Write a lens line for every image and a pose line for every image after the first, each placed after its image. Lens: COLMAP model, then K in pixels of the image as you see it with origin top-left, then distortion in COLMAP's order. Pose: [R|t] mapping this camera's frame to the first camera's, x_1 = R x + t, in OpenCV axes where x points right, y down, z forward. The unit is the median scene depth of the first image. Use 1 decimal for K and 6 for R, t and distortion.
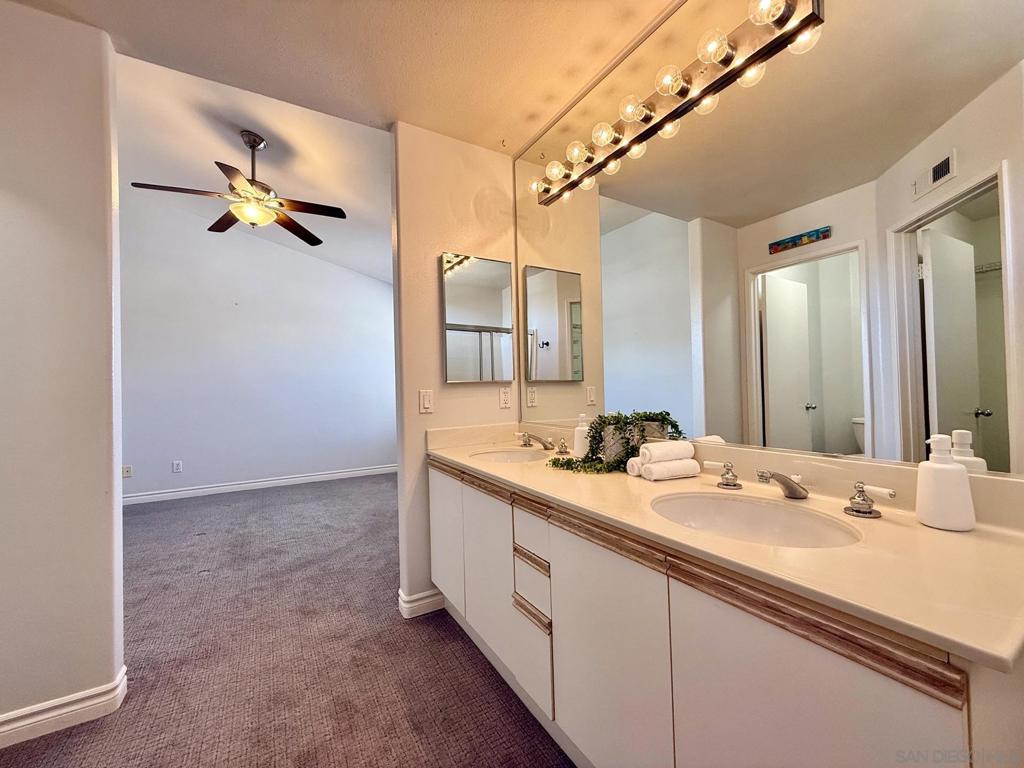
lens RADIAL K [[408.1, 0, 508.1], [0, 408.1, 384.3], [0, 0, 1]] dist [-0.000554, 0.000357]
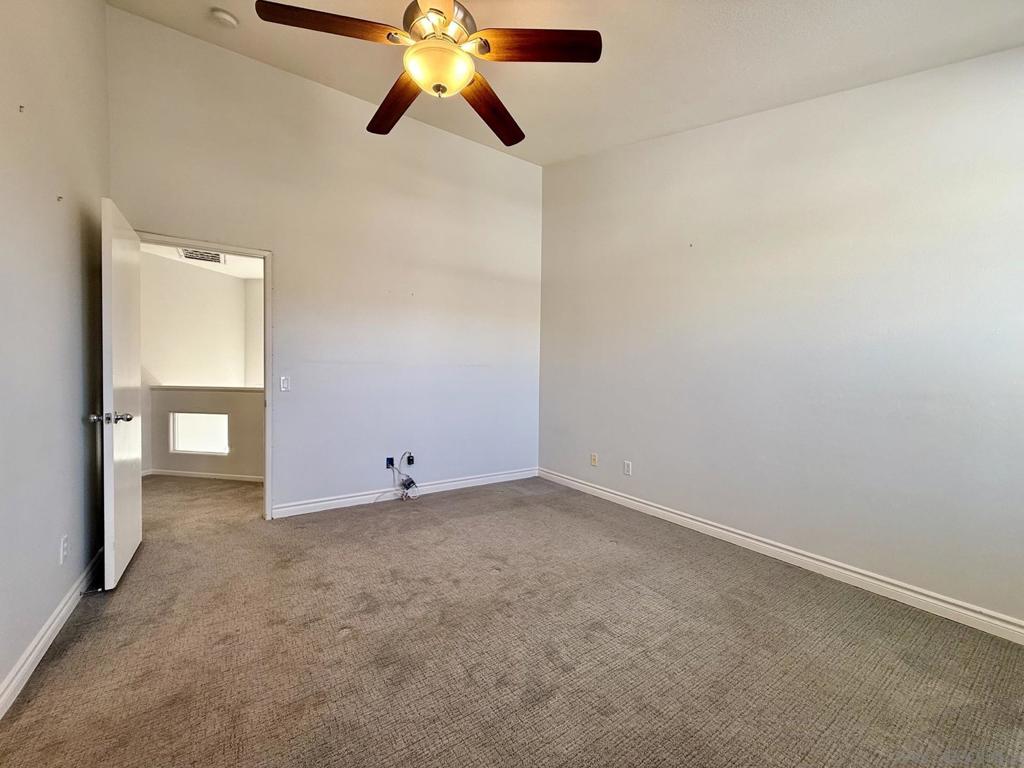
lens RADIAL K [[408.1, 0, 508.1], [0, 408.1, 384.3], [0, 0, 1]] dist [-0.000554, 0.000357]
pose [[0.064186, 0.047724, -0.996796, -0.031330], [-0.006851, 0.998853, 0.047381, -0.002472], [0.997914, 0.003788, 0.064439, 0.974403]]
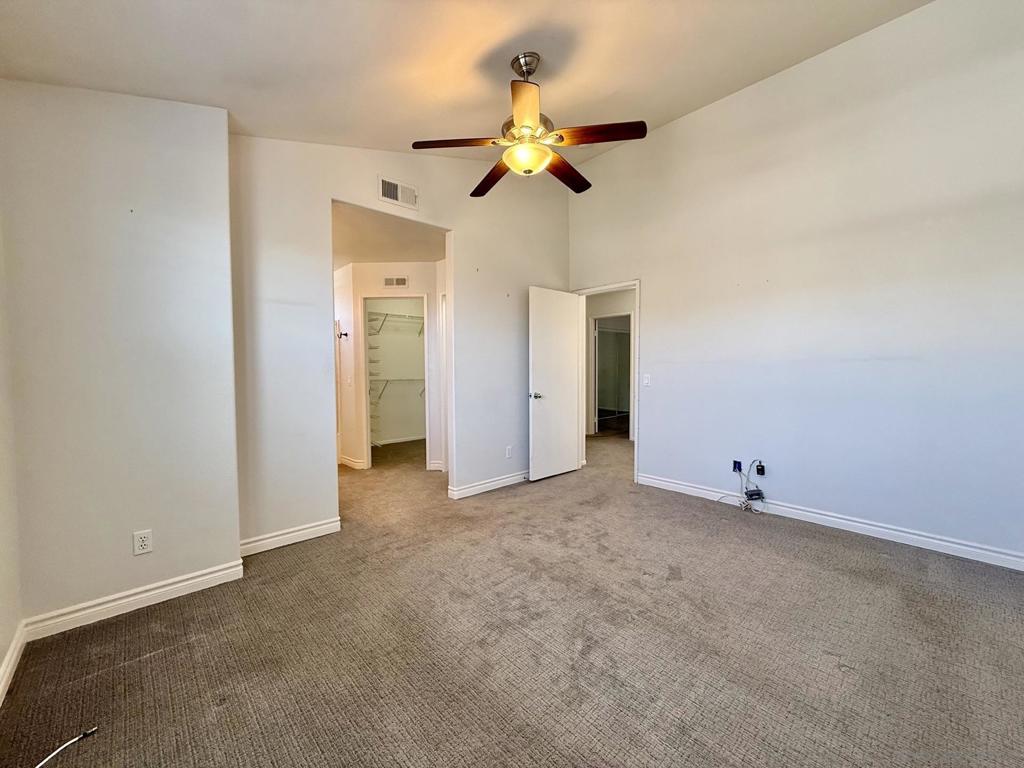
lens RADIAL K [[408.1, 0, 508.1], [0, 408.1, 384.3], [0, 0, 1]] dist [-0.000554, 0.000357]
pose [[-0.975698, 0.034867, -0.216328, -0.371547], [0.026245, 0.998747, 0.042600, -0.004872], [0.217543, 0.035888, -0.975391, 1.643660]]
